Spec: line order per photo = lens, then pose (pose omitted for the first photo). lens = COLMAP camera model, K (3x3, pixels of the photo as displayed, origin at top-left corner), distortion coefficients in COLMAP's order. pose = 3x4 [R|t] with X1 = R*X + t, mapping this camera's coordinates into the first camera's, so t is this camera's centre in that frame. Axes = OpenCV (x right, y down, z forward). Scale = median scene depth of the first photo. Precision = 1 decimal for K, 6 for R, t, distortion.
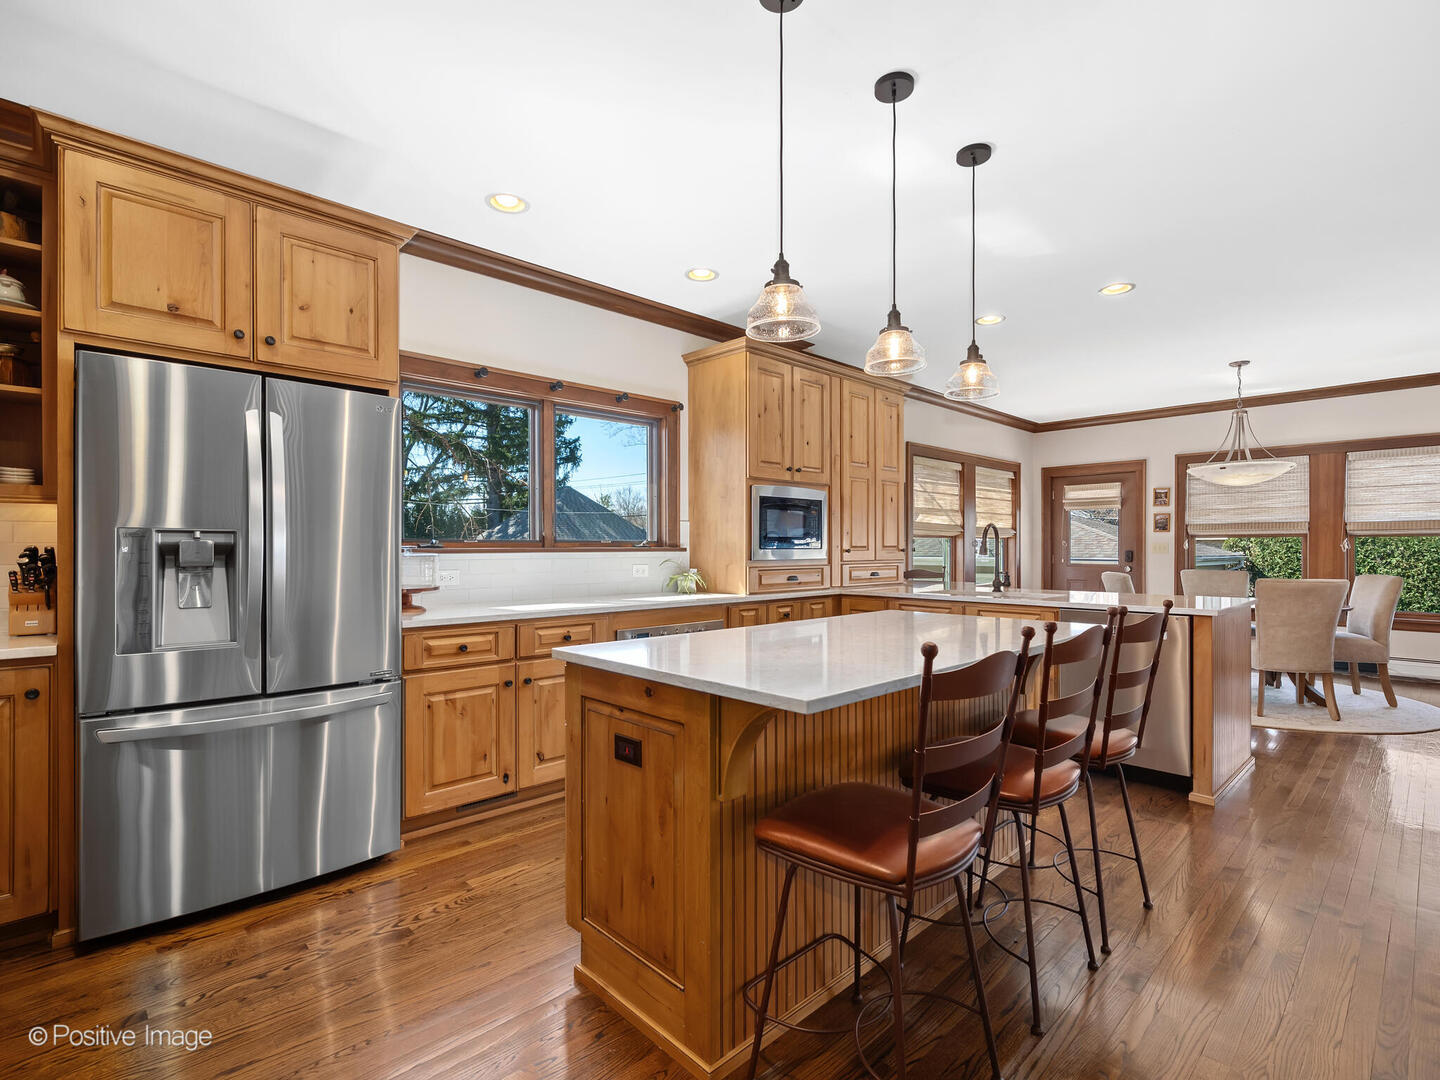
lens RADIAL K [[688.0, 0, 720.0], [0, 688.0, 540.0], [0, 0, 1]] dist [-0.001984, -0.000709]
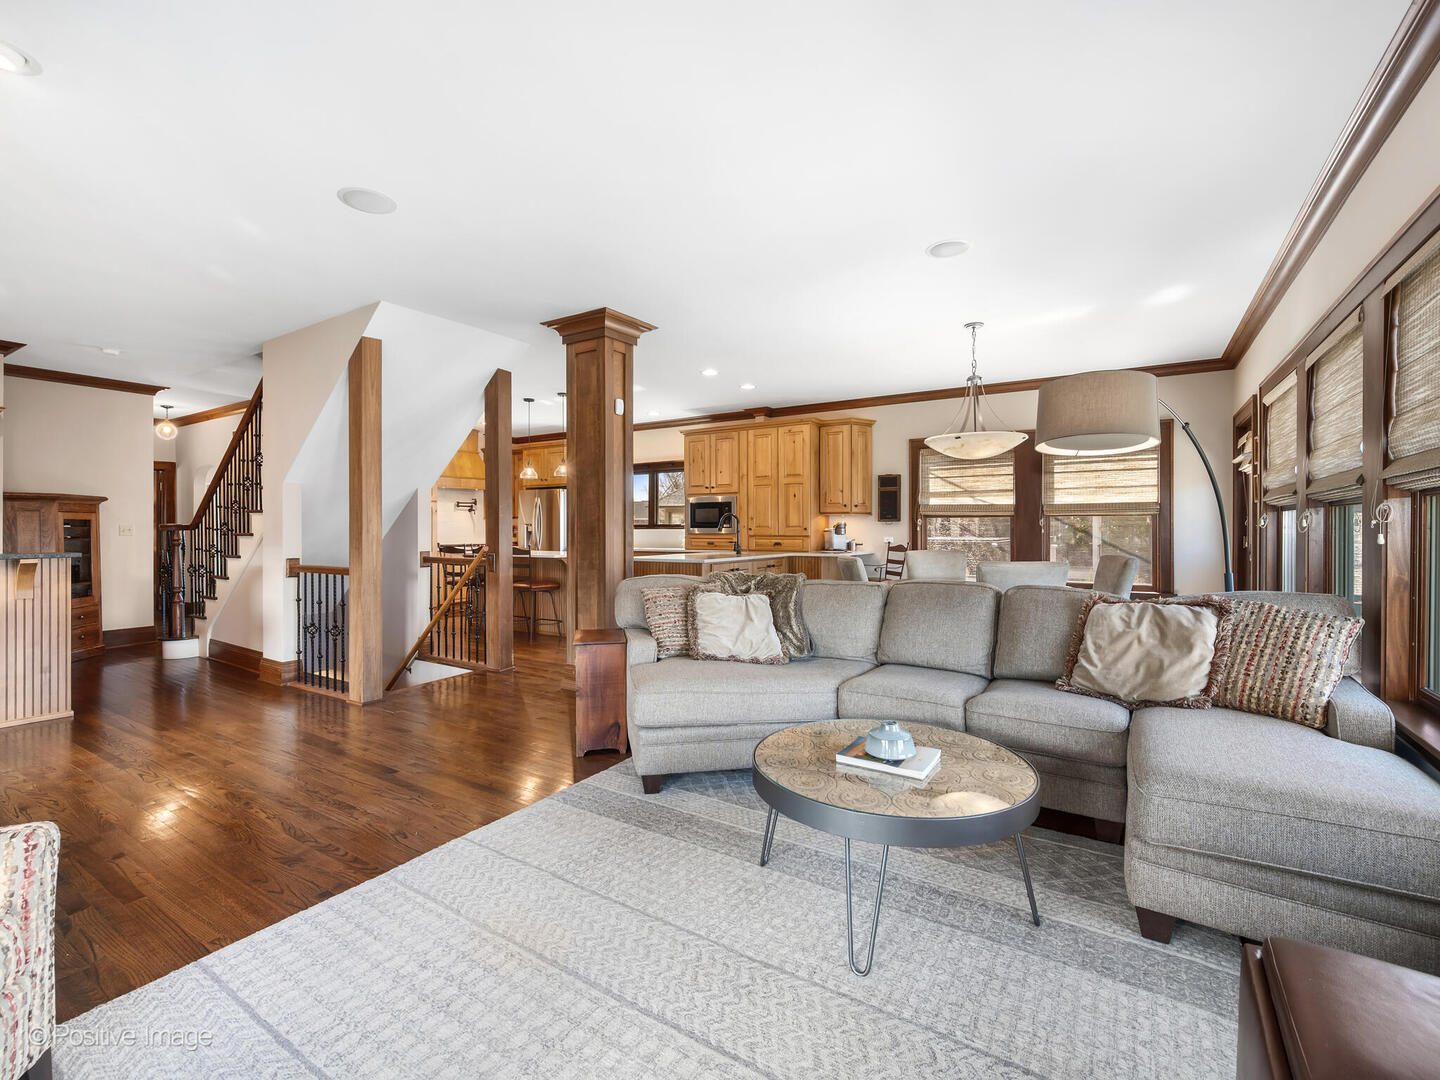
lens RADIAL K [[642.0, 0, 720.0], [0, 642.0, 540.0], [0, 0, 1]] dist [-0.015159, 0.000070]
pose [[0.245049, 0.017972, -0.969344, 1.381265], [0.012787, 0.999681, 0.021767, 0.005664], [0.969426, -0.017729, 0.244741, 0.423674]]
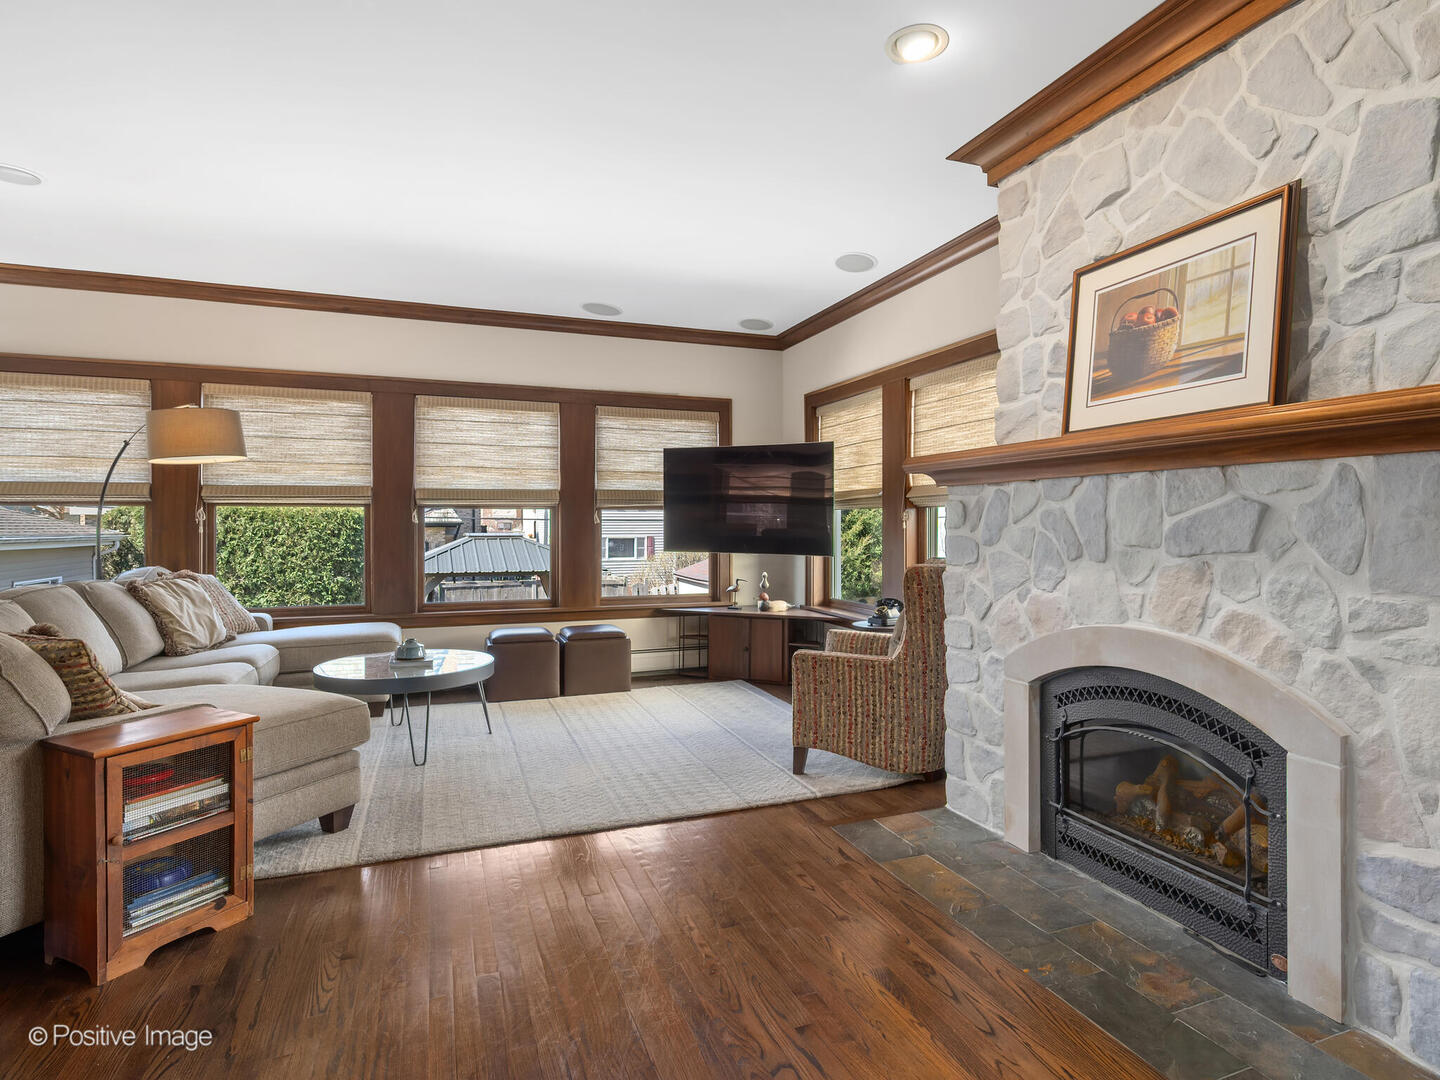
lens RADIAL K [[781.4, 0, 744.6], [0, 781.4, 526.6], [0, 0, 1]] dist [0.002601, -0.000683]
pose [[0.372692, -0.003459, 0.927949, 0.553490], [-0.008365, 0.999940, 0.007087, 0.004766], [-0.927917, -0.010404, 0.372641, 0.066728]]
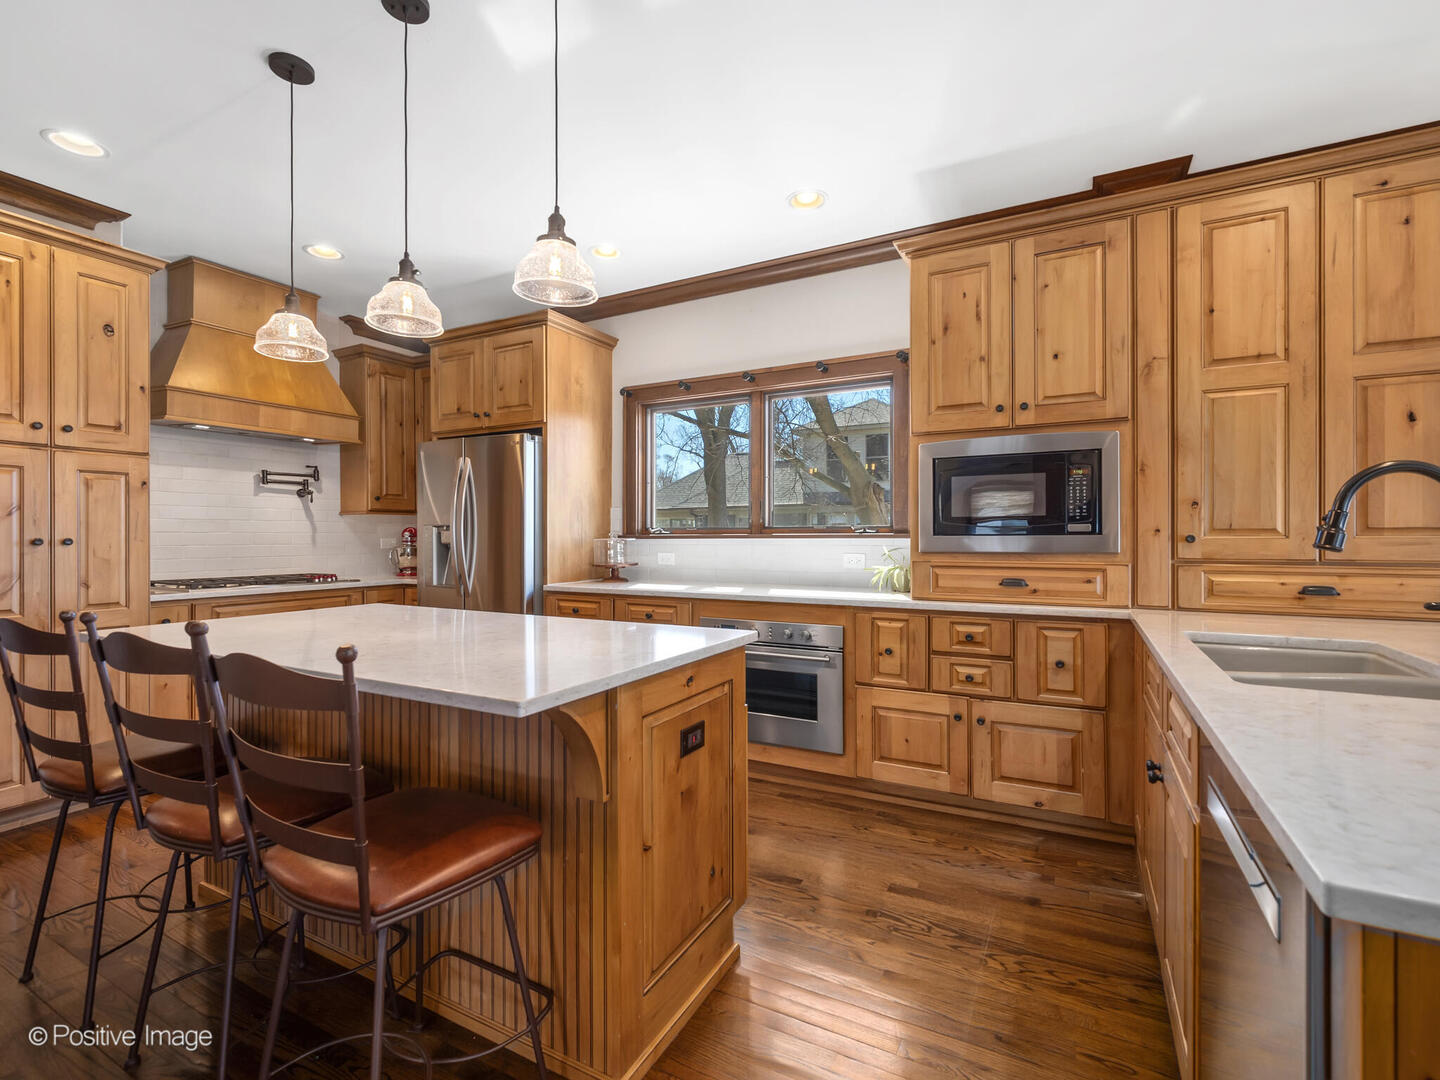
lens RADIAL K [[651.0, 0, 723.9], [0, 651.0, 539.1], [0, 0, 1]] dist [-0.004441, 0.000477]
pose [[0.316362, 0.004462, -0.948628, 0.426393], [0.012327, 0.999885, 0.008814, 0.005936], [0.948558, -0.014482, 0.316271, 0.414411]]
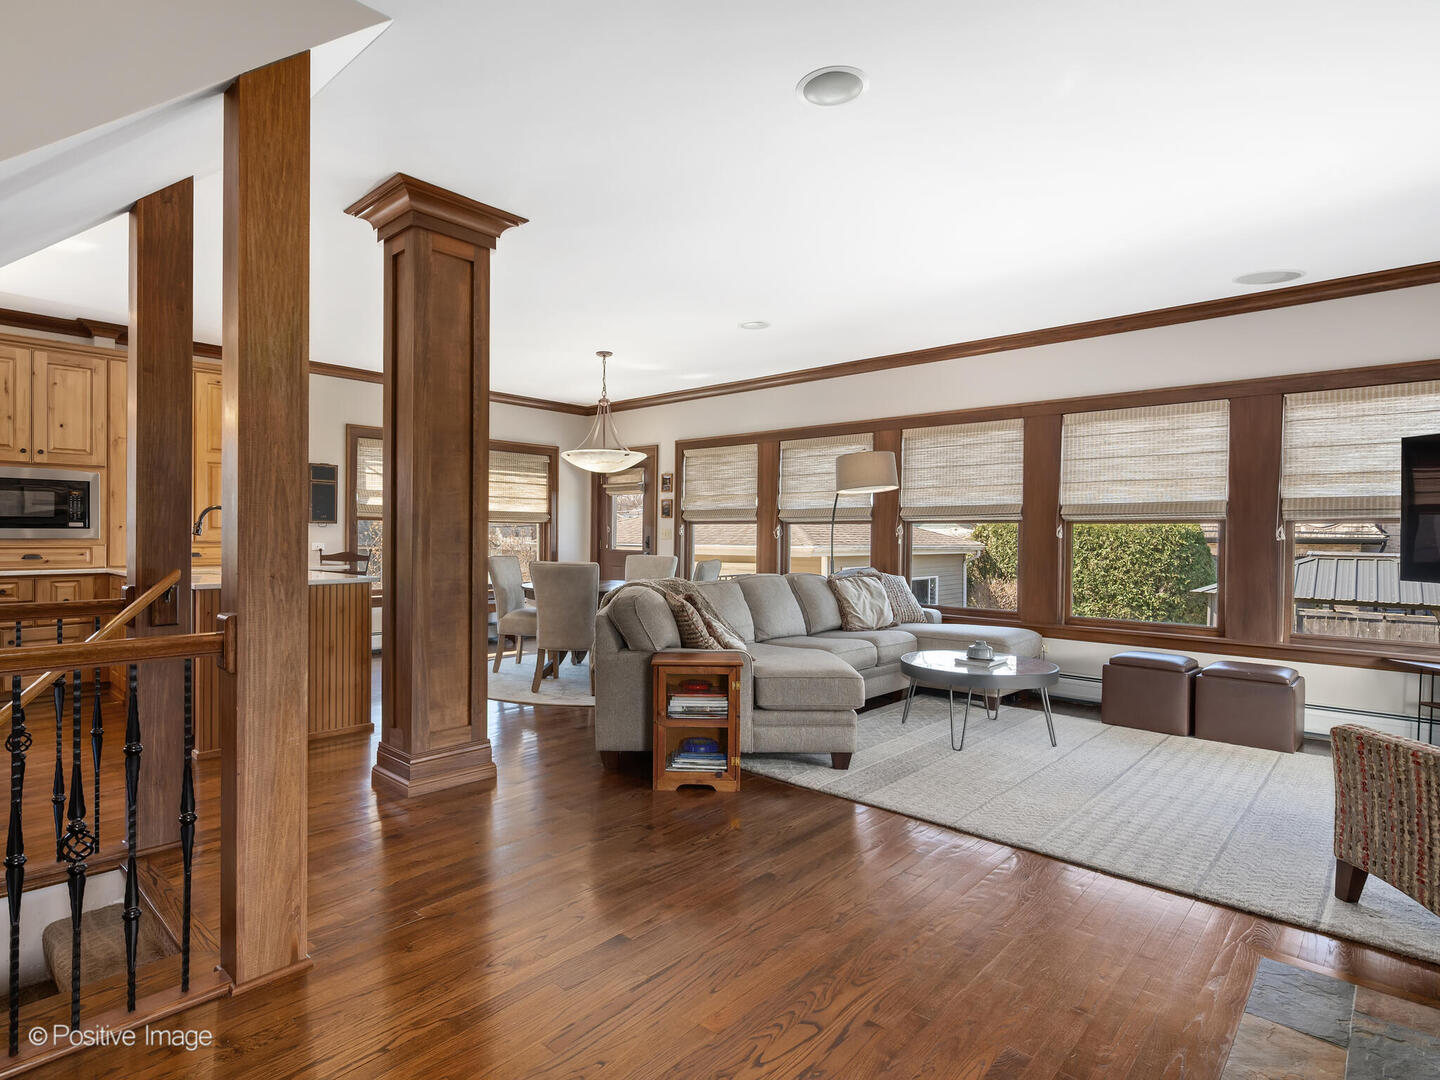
lens RADIAL K [[767.6, 0, 675.7], [0, 767.6, 541.6], [0, 0, 1]] dist [-0.002048, 0.000850]
pose [[0.998866, 0.008600, 0.046827, 0.744649], [-0.009505, 0.999772, 0.019145, 0.001358], [-0.046652, -0.019569, 0.998720, -0.141777]]
